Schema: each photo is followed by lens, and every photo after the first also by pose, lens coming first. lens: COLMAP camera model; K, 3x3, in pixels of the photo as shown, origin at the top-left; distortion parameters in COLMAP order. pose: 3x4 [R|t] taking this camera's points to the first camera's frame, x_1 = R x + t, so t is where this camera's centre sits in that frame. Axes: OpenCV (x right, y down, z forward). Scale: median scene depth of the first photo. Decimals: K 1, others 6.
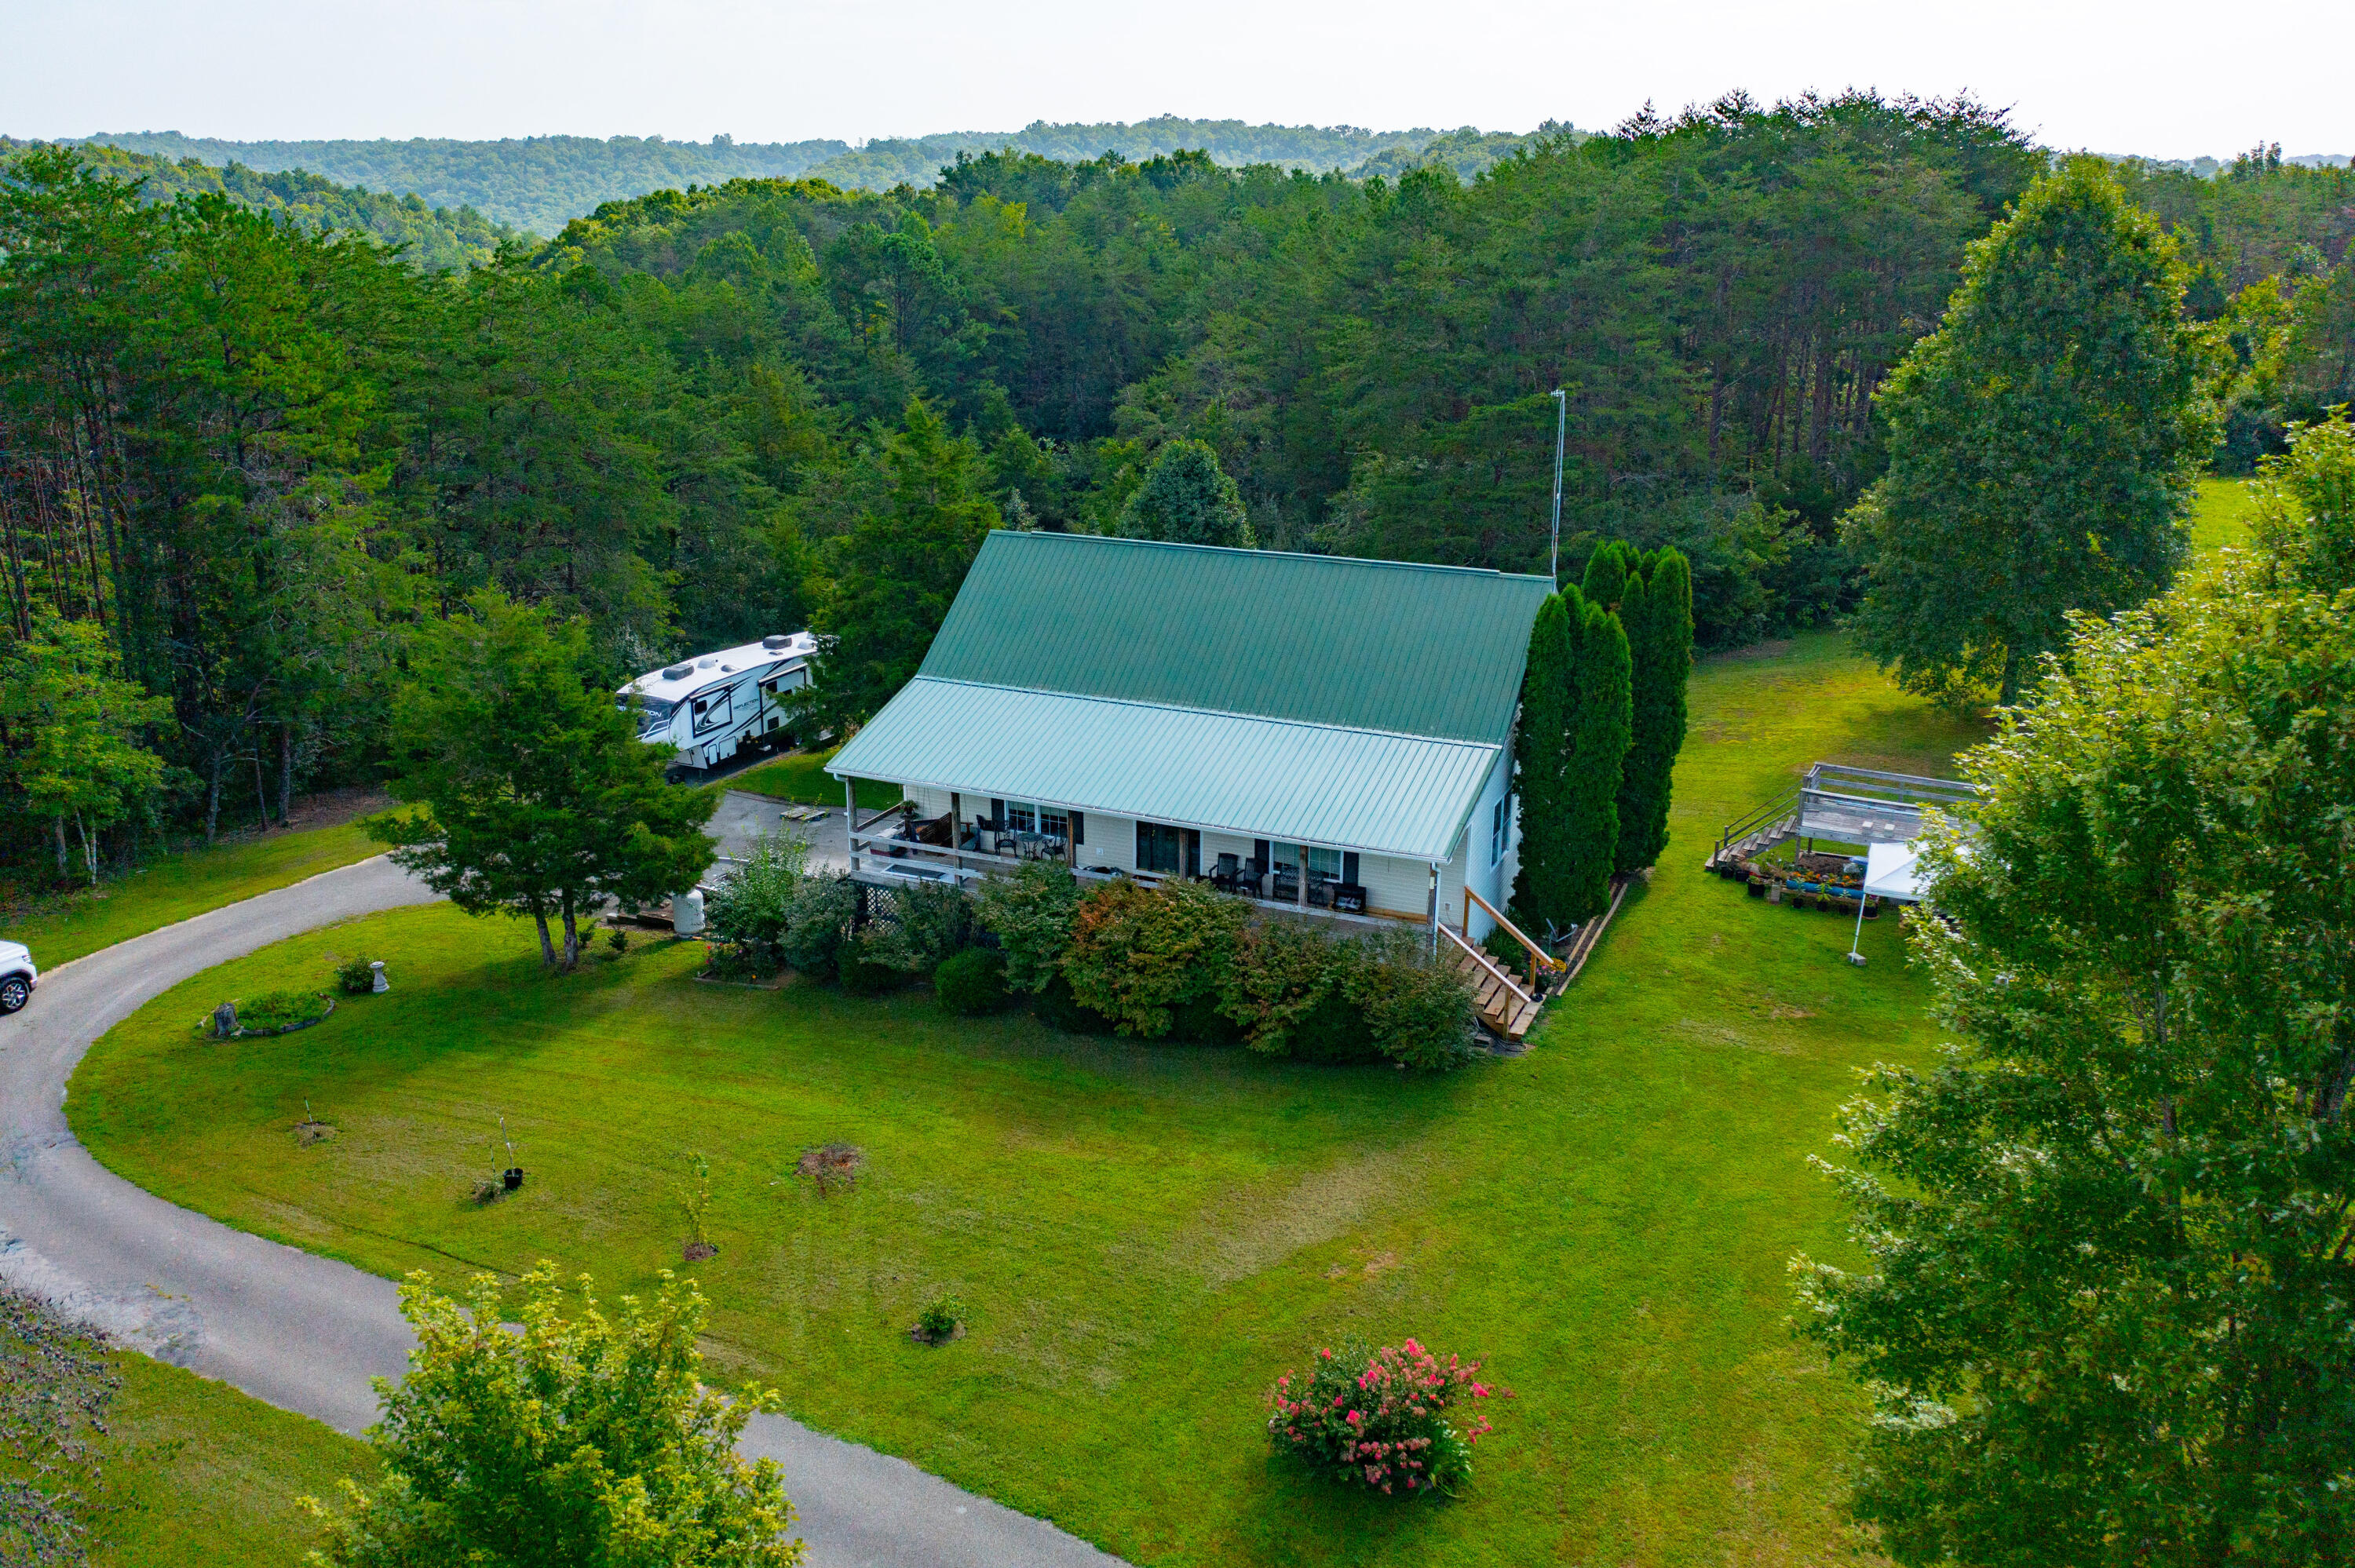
lens RADIAL K [[1850.4, 0, 1171.4], [0, 1850.4, 791.2], [0, 0, 1]] dist [-0.015842, 0.007013]
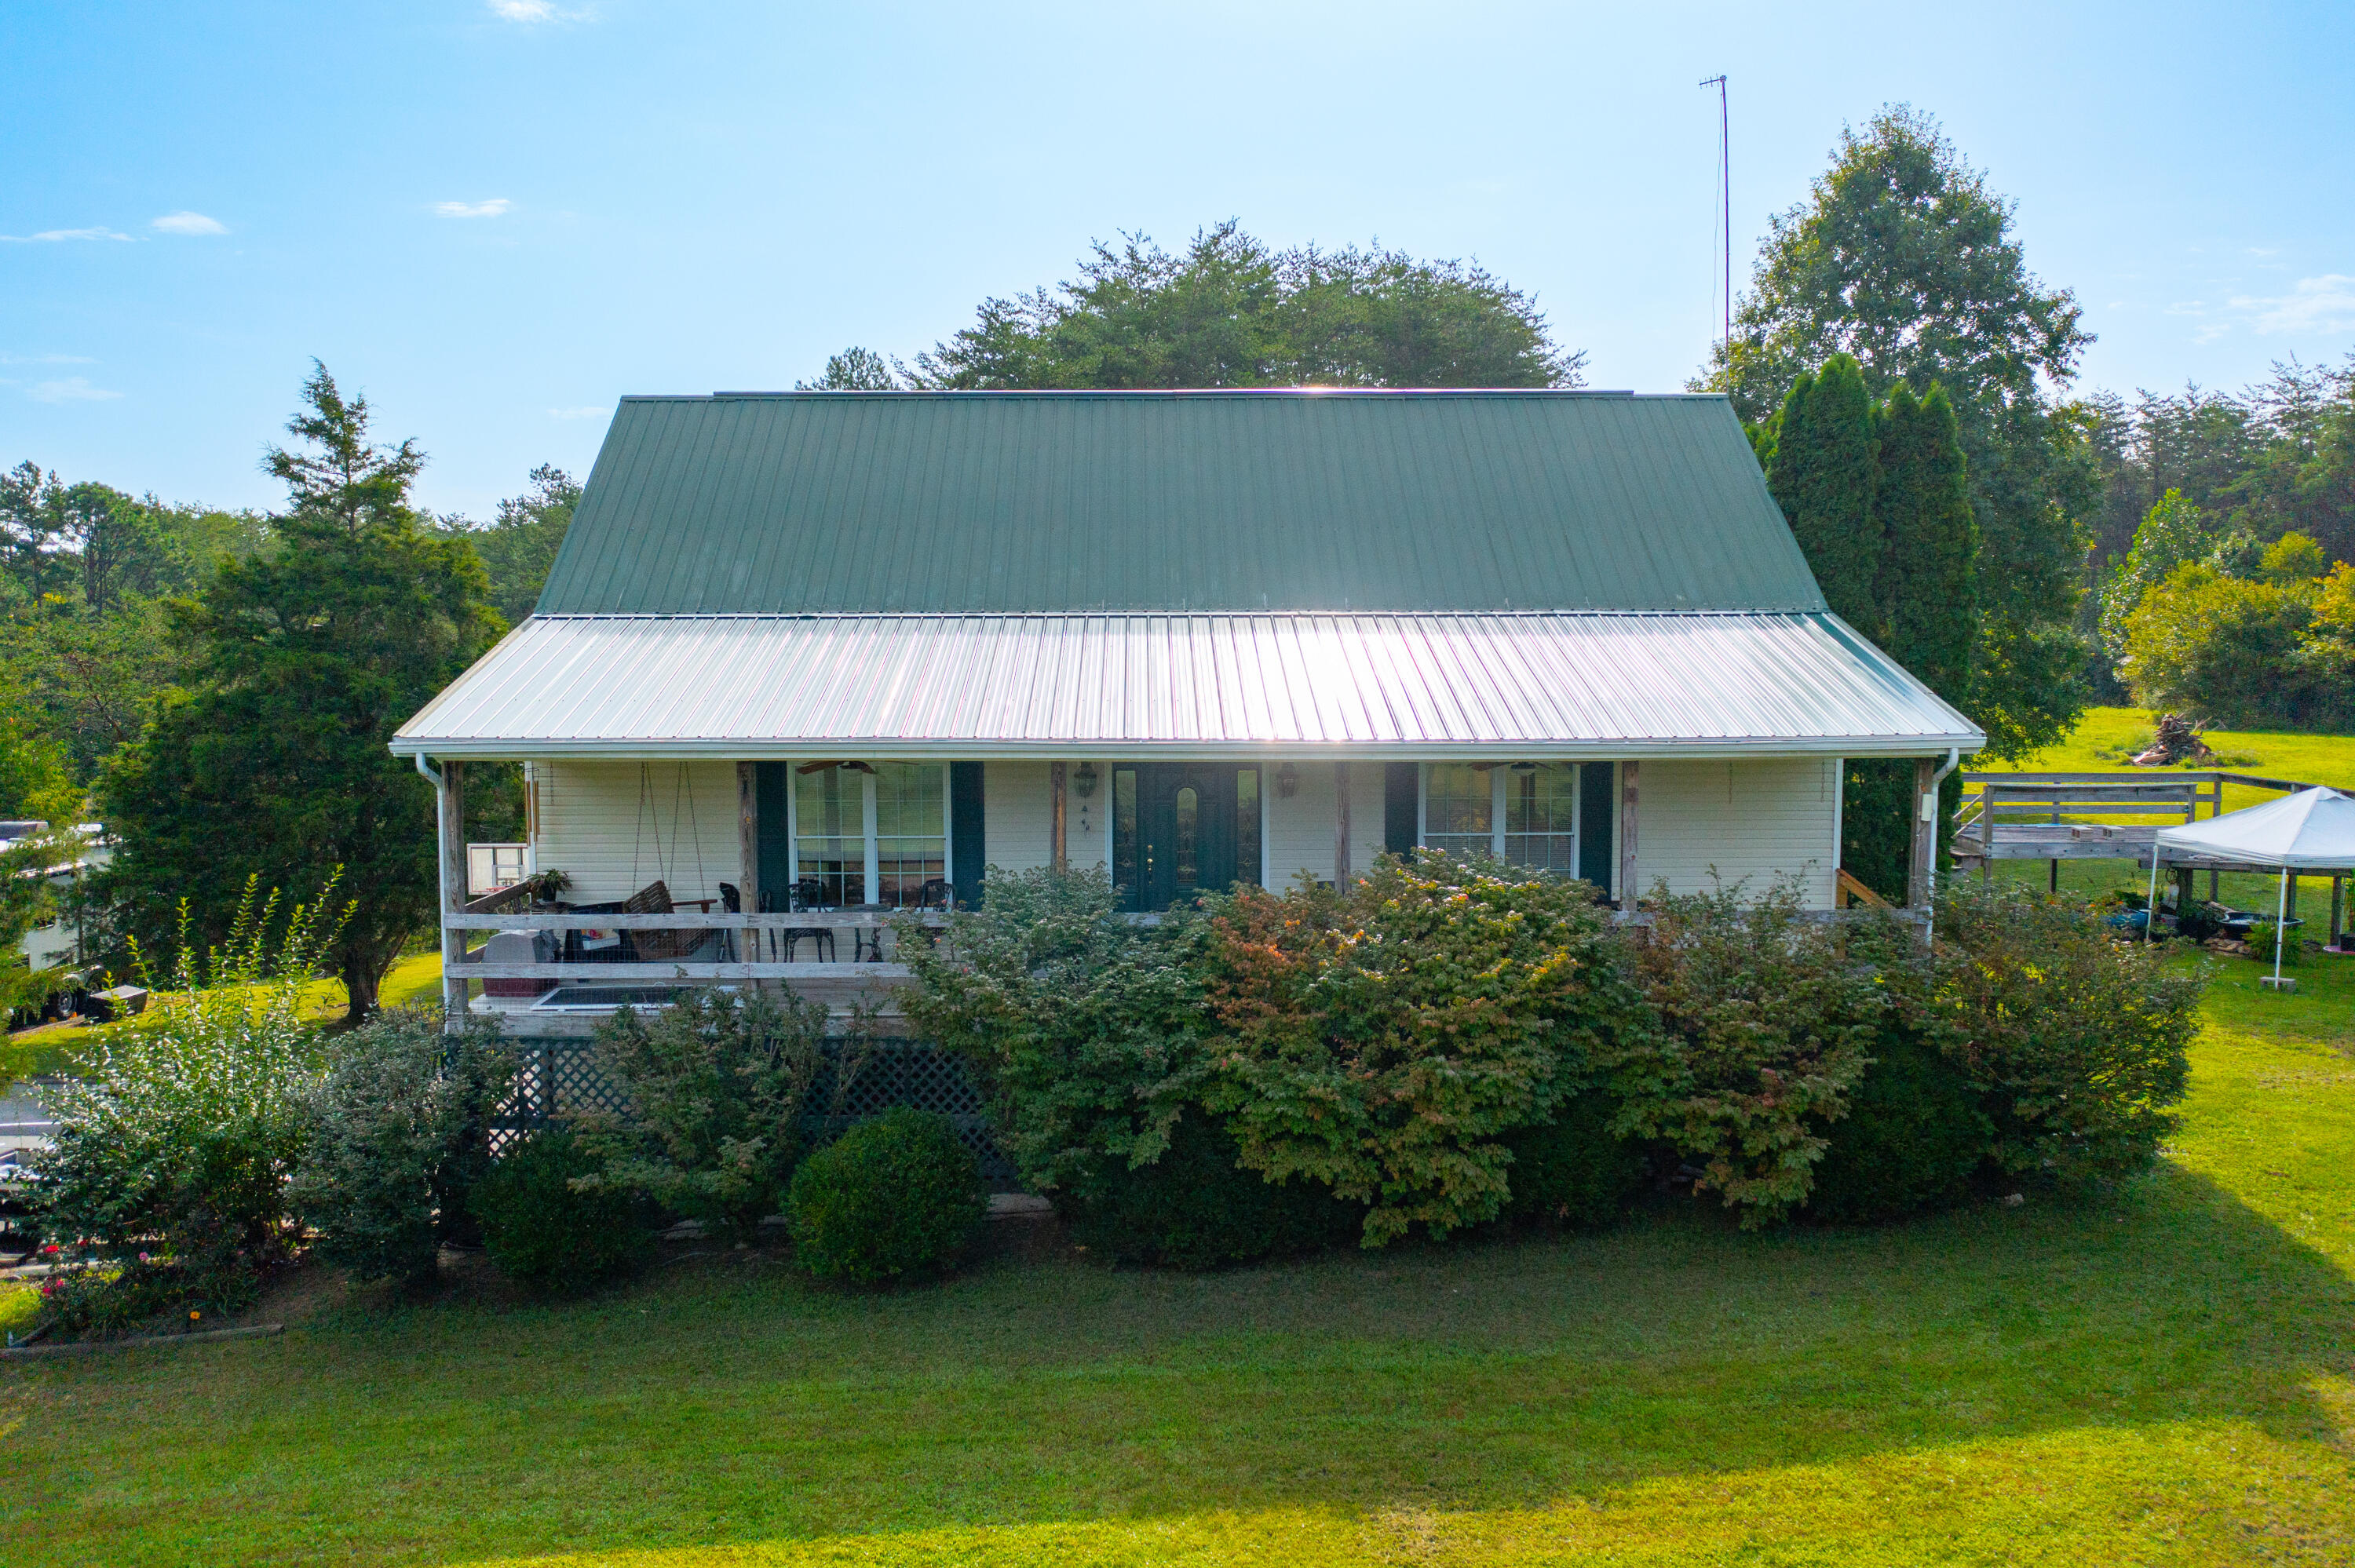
lens RADIAL K [[1845.7, 0, 1172.0], [0, 1845.7, 794.8], [0, 0, 1]] dist [-0.003810, -0.006706]
pose [[0.905950, -0.040139, 0.421477, -0.219089], [0.134501, 0.971212, -0.196612, 0.107916], [-0.401452, 0.234809, 0.885269, 0.632274]]
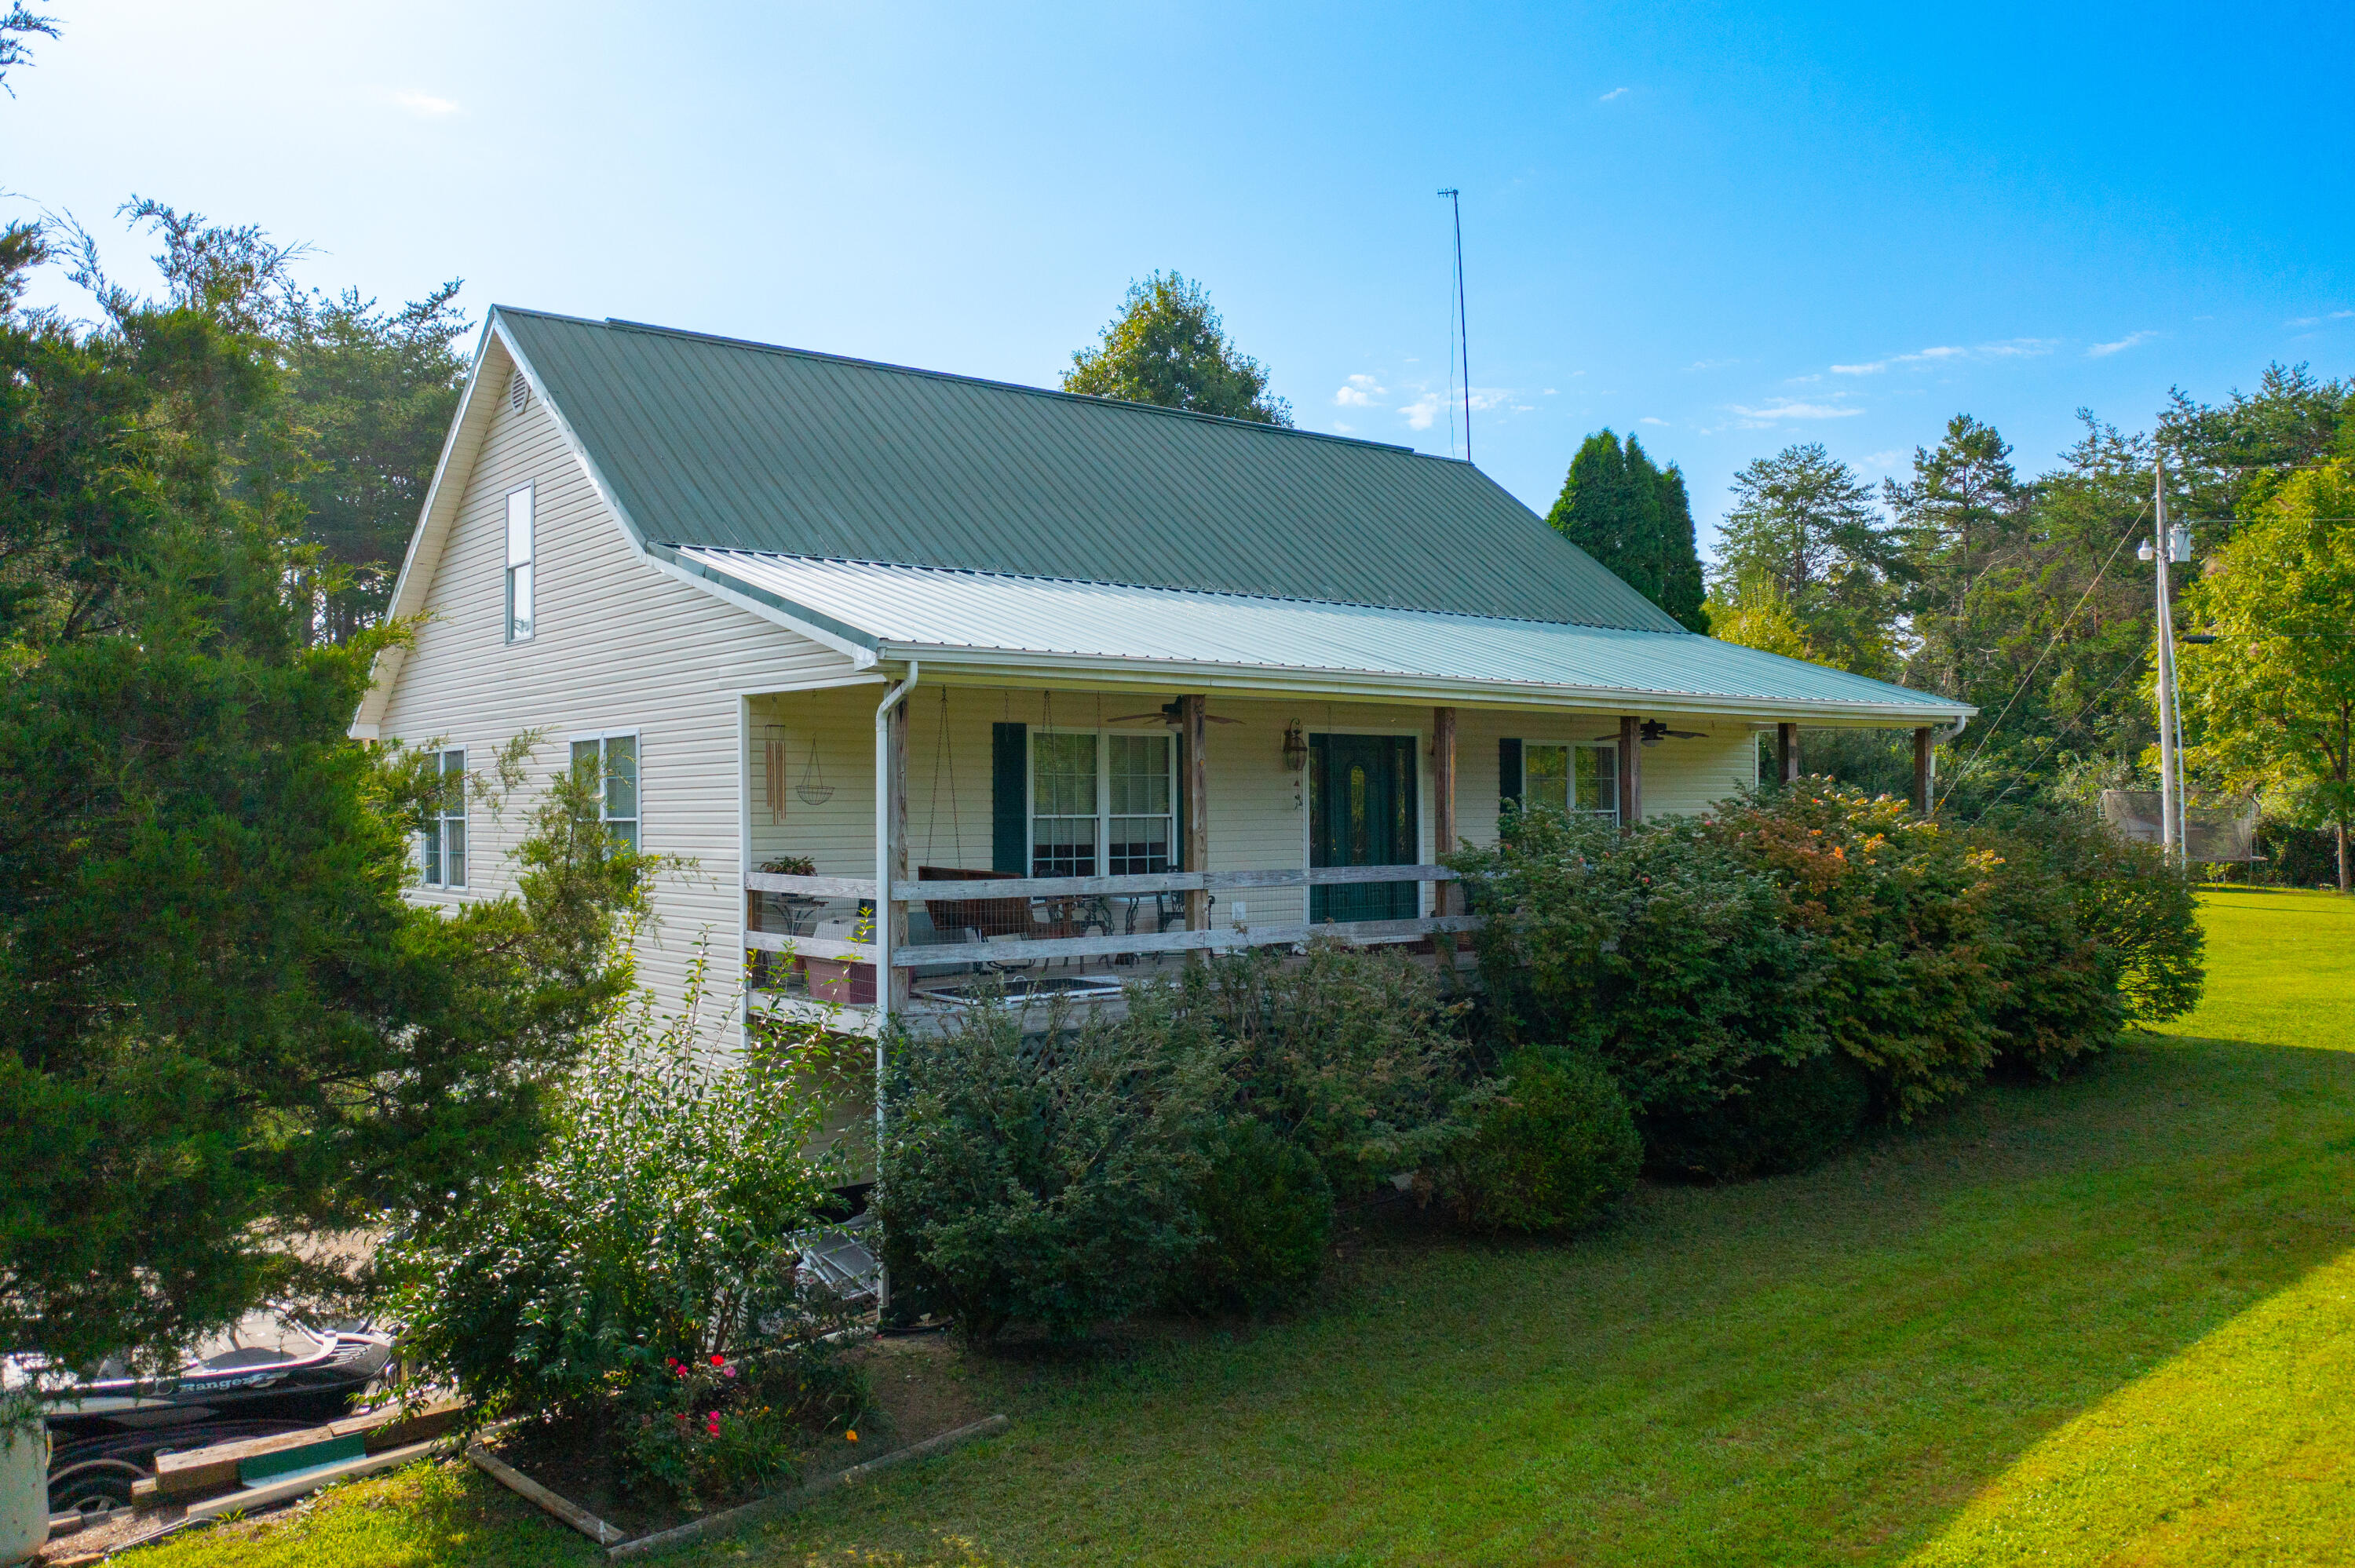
lens RADIAL K [[1828.4, 0, 1170.6], [0, 1828.4, 784.3], [0, 0, 1]] dist [-0.001254, 0.002485]
pose [[0.464296, 0.006062, 0.885659, -0.461882], [0.280834, 0.947368, -0.153708, 0.073367], [-0.839977, 0.320089, 0.438157, 0.907755]]
